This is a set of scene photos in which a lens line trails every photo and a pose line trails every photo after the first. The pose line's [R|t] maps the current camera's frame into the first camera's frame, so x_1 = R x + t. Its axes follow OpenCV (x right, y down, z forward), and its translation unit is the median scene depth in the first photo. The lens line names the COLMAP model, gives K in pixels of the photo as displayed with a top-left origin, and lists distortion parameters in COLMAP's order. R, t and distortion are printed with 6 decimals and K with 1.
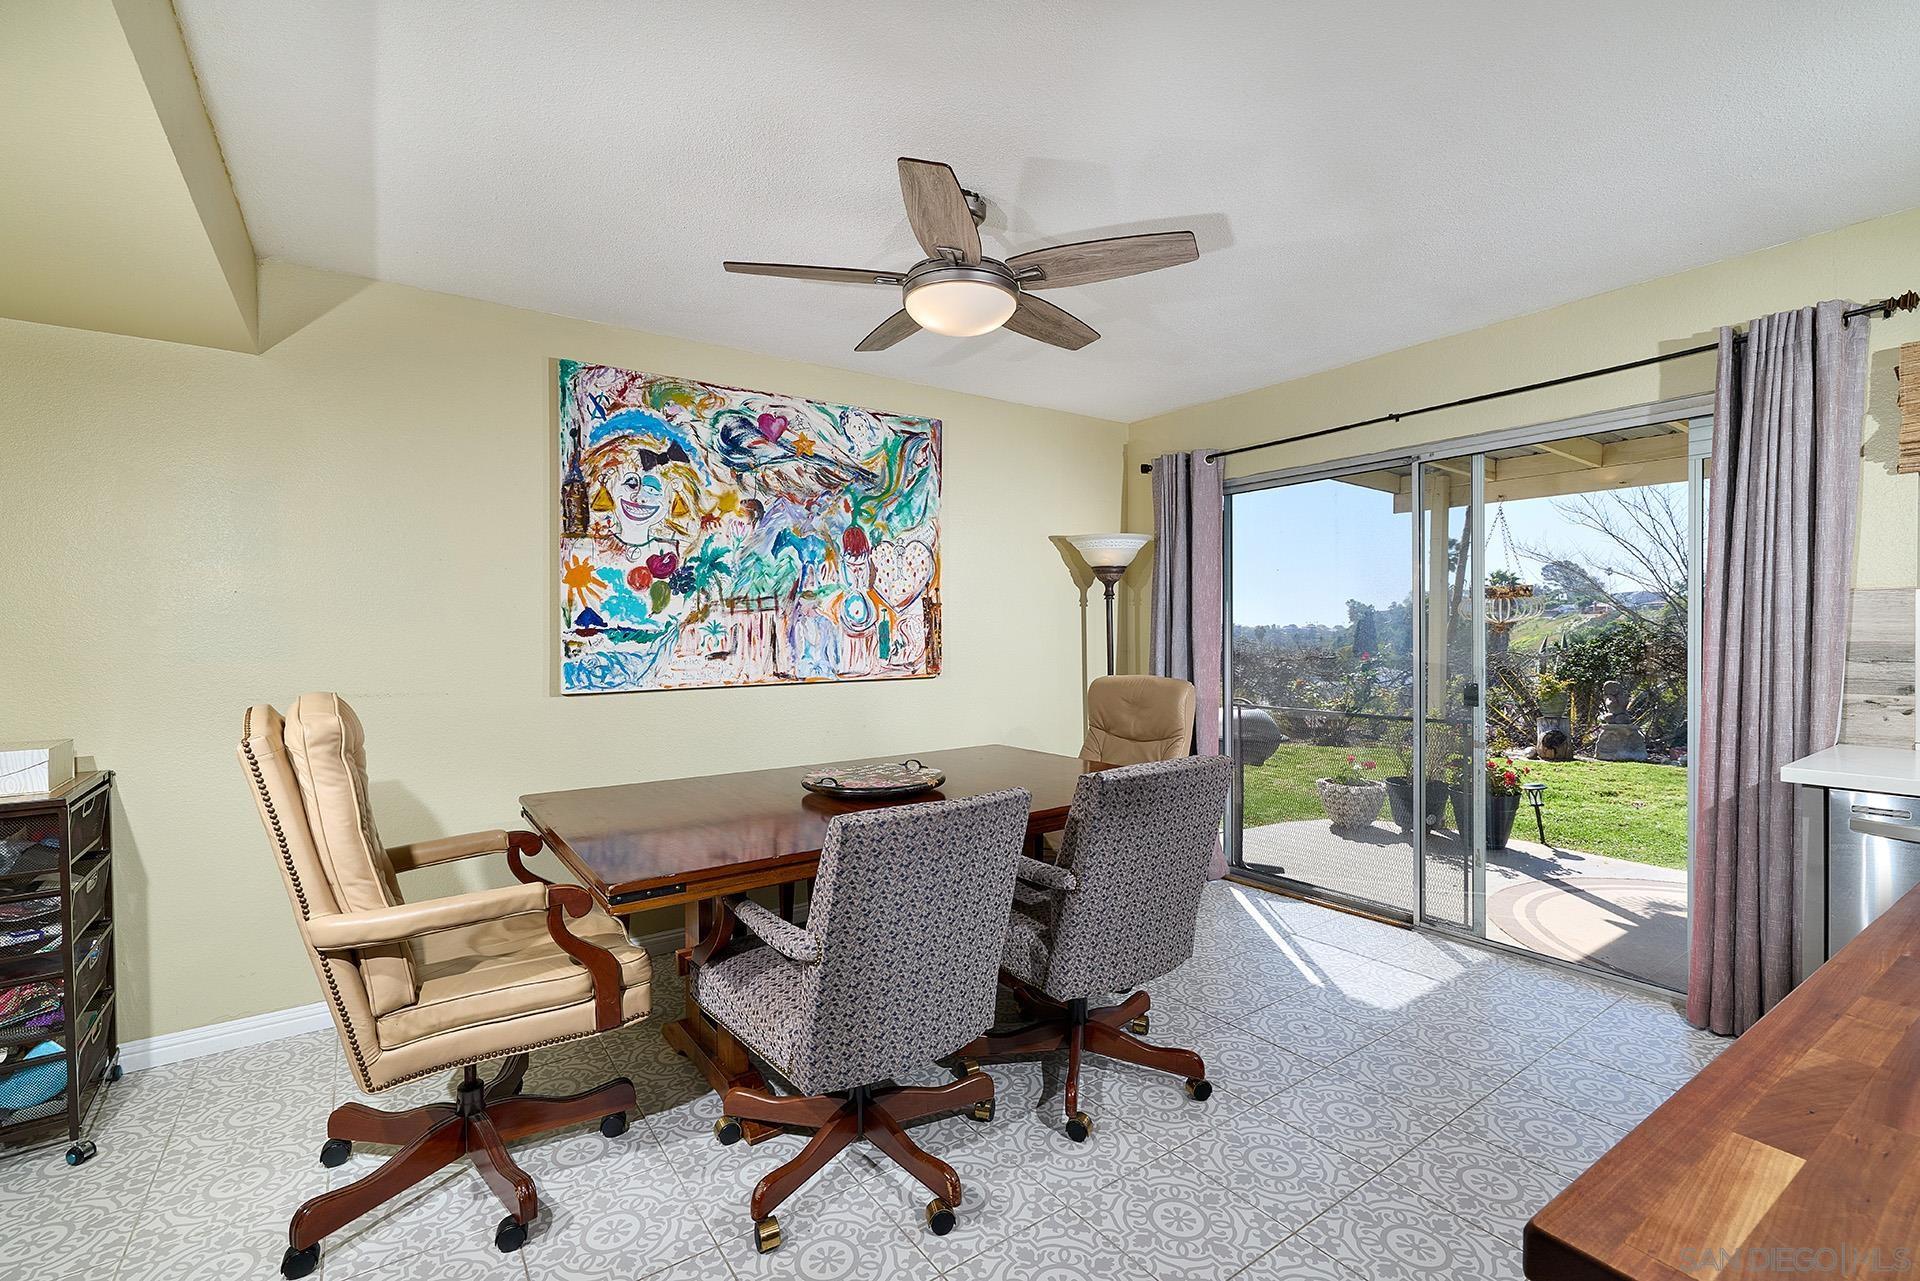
lens RADIAL K [[825.3, 0, 962.9], [0, 825.3, 638.2], [0, 0, 1]] dist [0.000230, 0.000422]
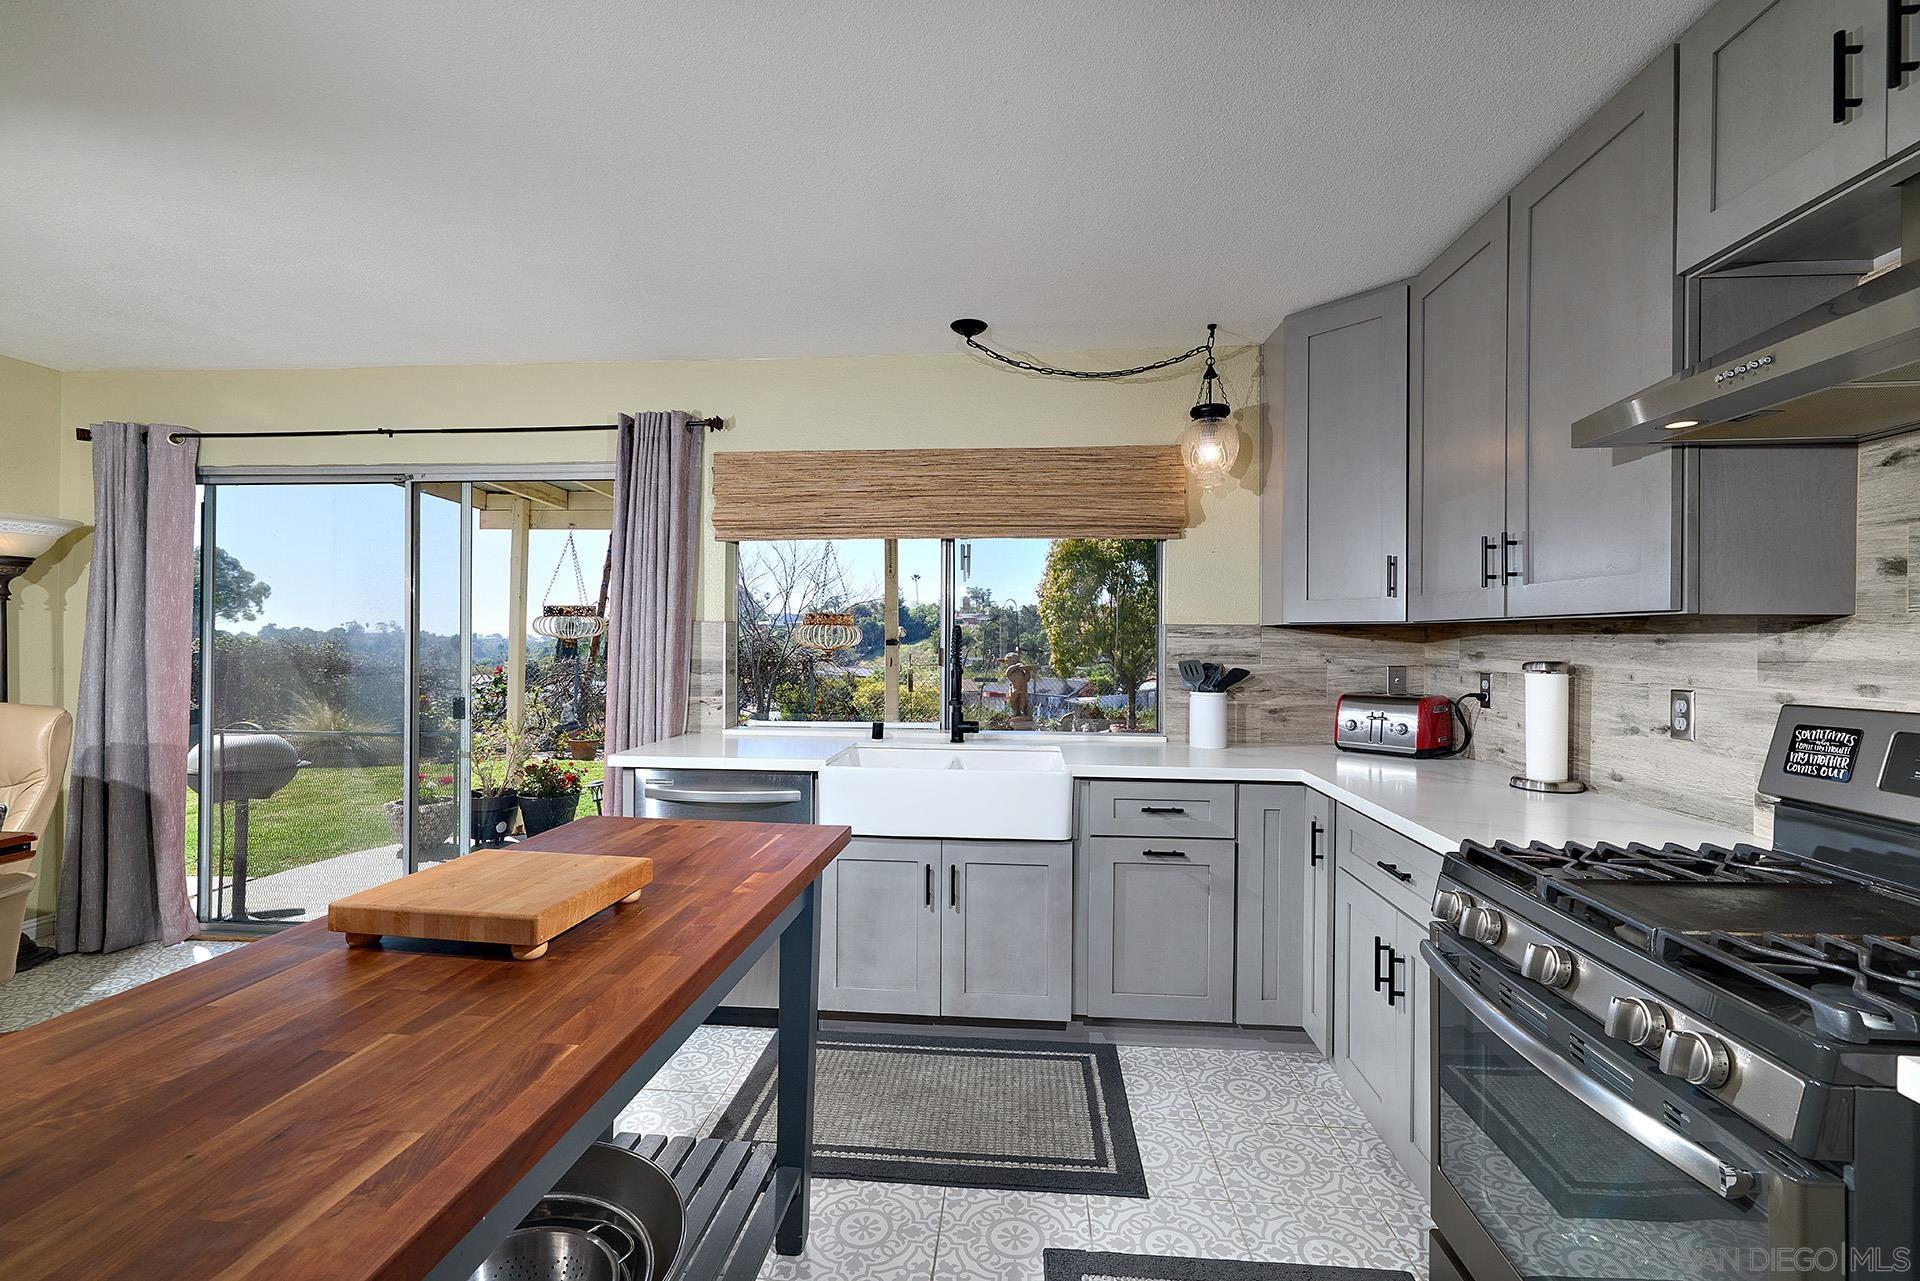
lens RADIAL K [[825.3, 0, 961.5], [0, 825.3, 648.1], [0, 0, 1]] dist [0.000230, 0.000422]
pose [[0.648493, 0.004333, 0.761208, 0.179174], [-0.004061, 0.999989, -0.002233, -0.007222], [-0.761210, -0.001643, 0.648504, -0.140105]]
